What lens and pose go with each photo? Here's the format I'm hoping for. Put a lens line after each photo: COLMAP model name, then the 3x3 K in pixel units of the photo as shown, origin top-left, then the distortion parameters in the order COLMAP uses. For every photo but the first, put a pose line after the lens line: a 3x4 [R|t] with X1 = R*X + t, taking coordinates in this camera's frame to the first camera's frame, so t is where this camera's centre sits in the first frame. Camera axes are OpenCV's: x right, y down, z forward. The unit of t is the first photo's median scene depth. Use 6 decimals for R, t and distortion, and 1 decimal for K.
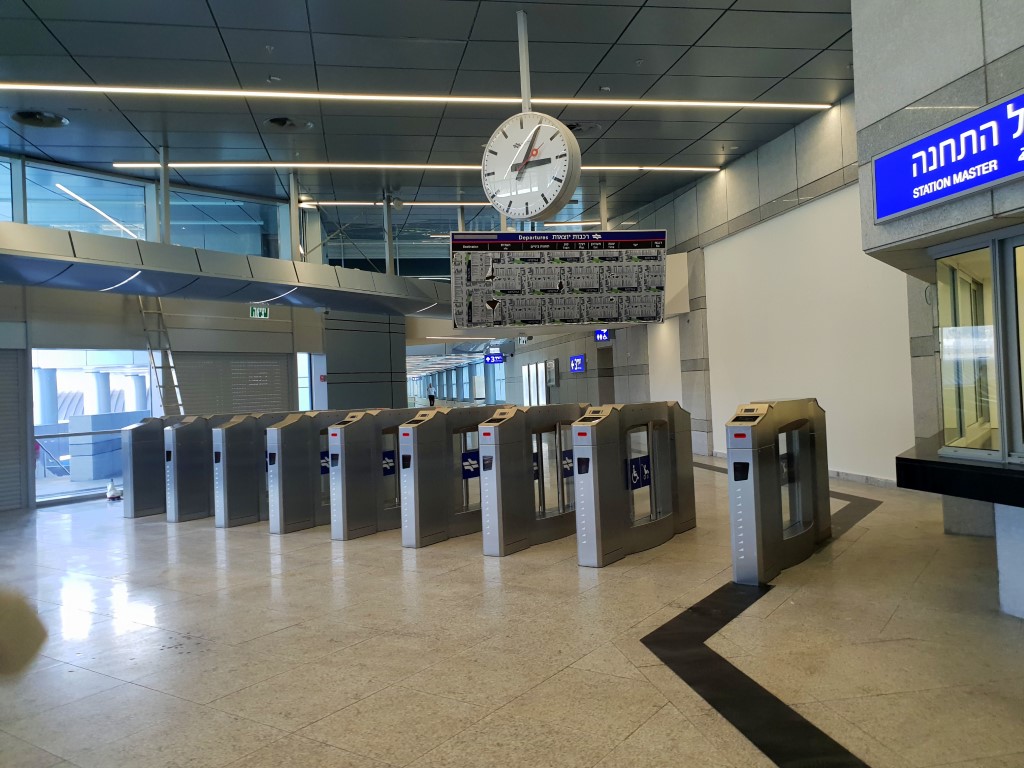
lens RADIAL K [[775.3, 0, 509.8], [0, 775.3, 381.5], [0, 0, 1]] dist [-0.000609, -0.001926]
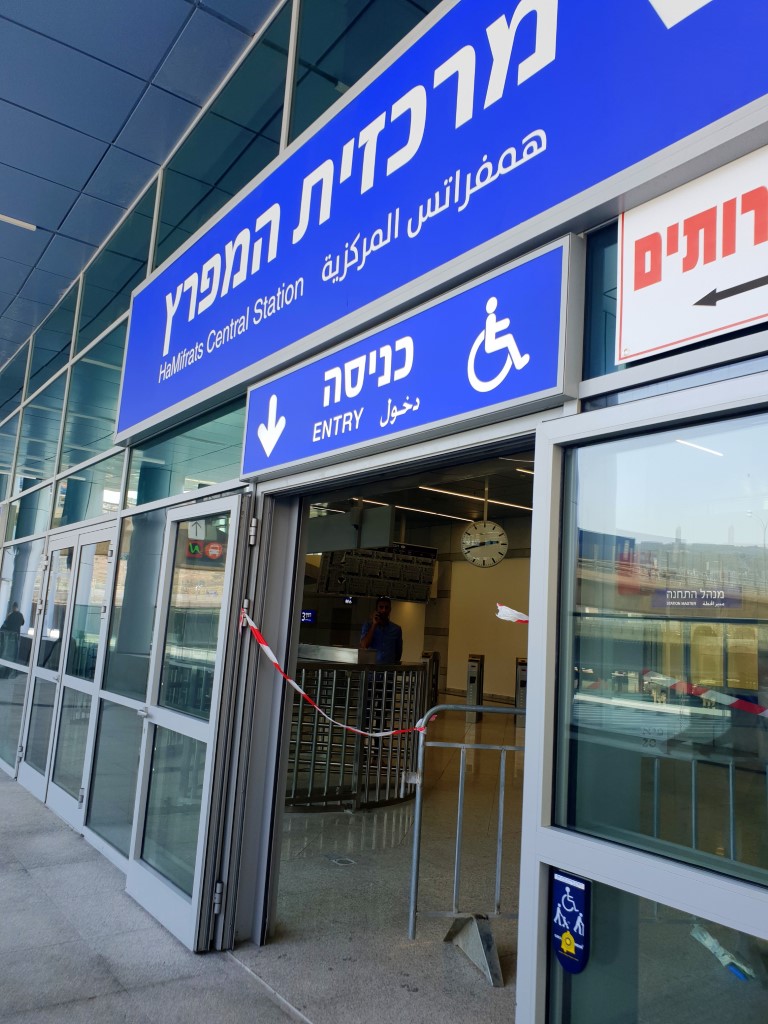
lens RADIAL K [[775.3, 0, 384.7], [0, 775.3, 513.5], [0, 0, 1]] dist [-0.000609, -0.001926]
pose [[0.897196, 0.170544, 0.407376, -0.588280], [-0.111413, 0.979999, -0.164894, 0.016010], [-0.427349, 0.102555, 0.898251, -0.440023]]
